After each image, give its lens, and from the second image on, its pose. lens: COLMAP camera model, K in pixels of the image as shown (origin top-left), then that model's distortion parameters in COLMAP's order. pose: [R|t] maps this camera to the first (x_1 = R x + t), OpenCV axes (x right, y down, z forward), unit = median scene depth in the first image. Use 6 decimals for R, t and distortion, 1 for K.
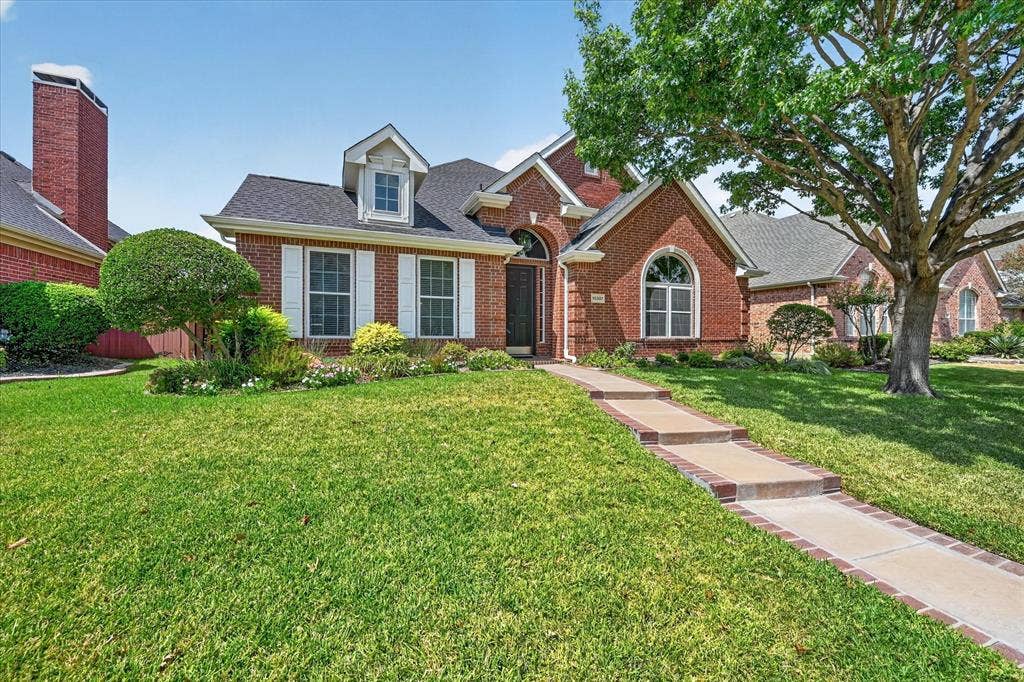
lens RADIAL K [[406.3, 0, 514.8], [0, 406.3, 340.6], [0, 0, 1]] dist [-0.002010, -0.000593]
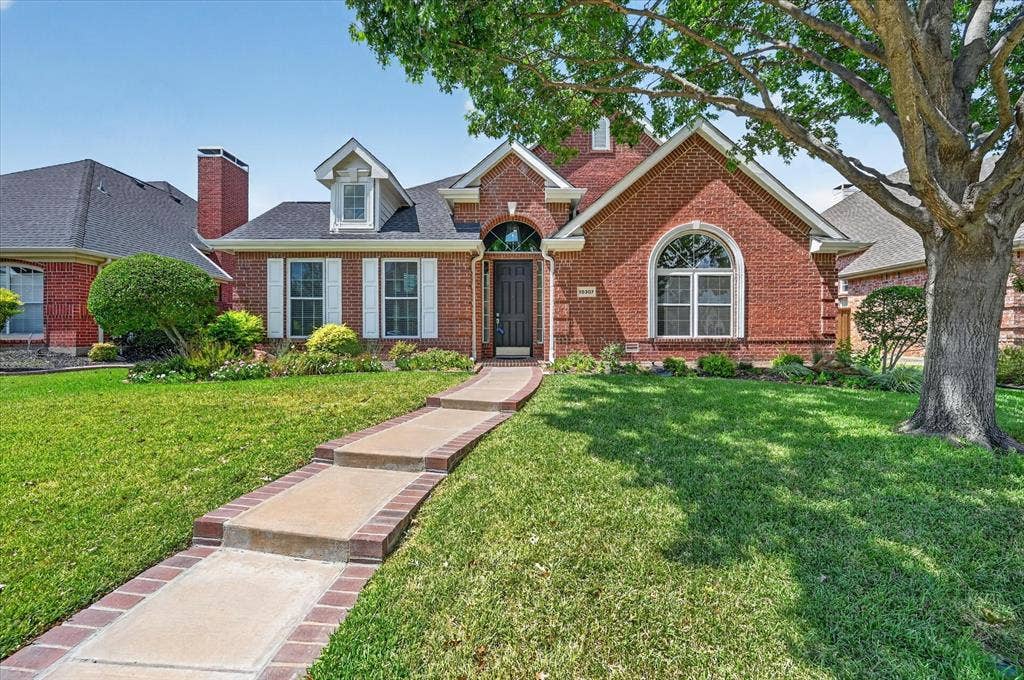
lens RADIAL K [[406.3, 0, 510.5], [0, 406.3, 337.9], [0, 0, 1]] dist [-0.002010, -0.000593]
pose [[0.919754, -0.001392, -0.392493, 0.402625], [-0.001736, 0.999970, -0.007613, 0.000625], [0.392492, 0.007683, 0.919723, 0.148064]]
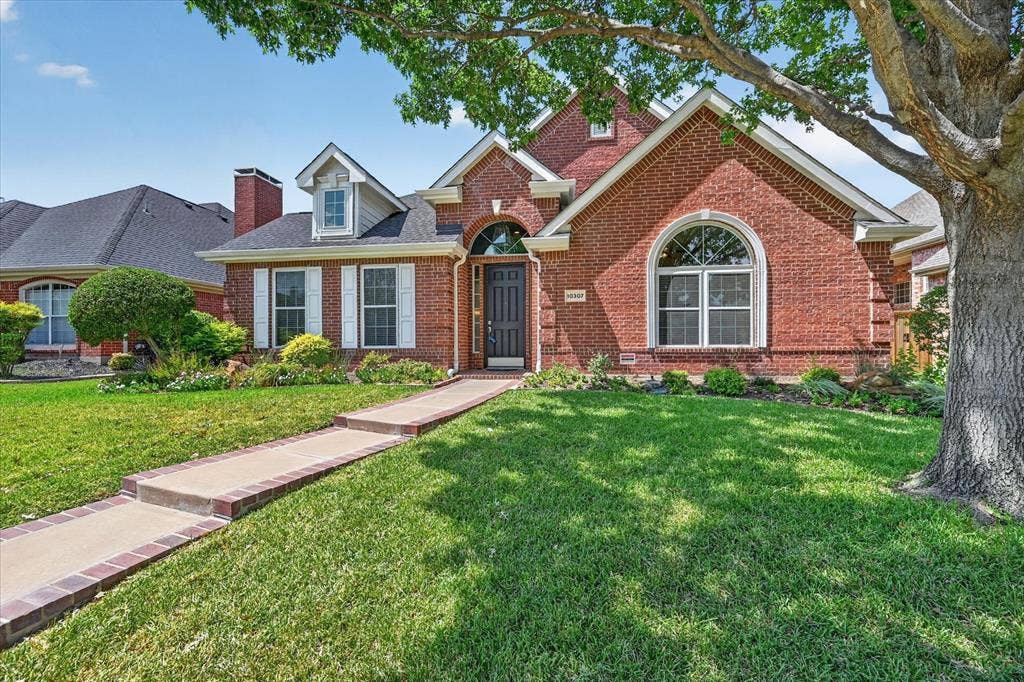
lens RADIAL K [[406.3, 0, 511.9], [0, 406.3, 344.4], [0, 0, 1]] dist [-0.002010, -0.000593]
pose [[0.852557, -0.005229, -0.522609, 0.512574], [-0.001043, 0.999931, -0.011708, -0.003520], [0.522634, 0.010527, 0.852492, 0.292095]]
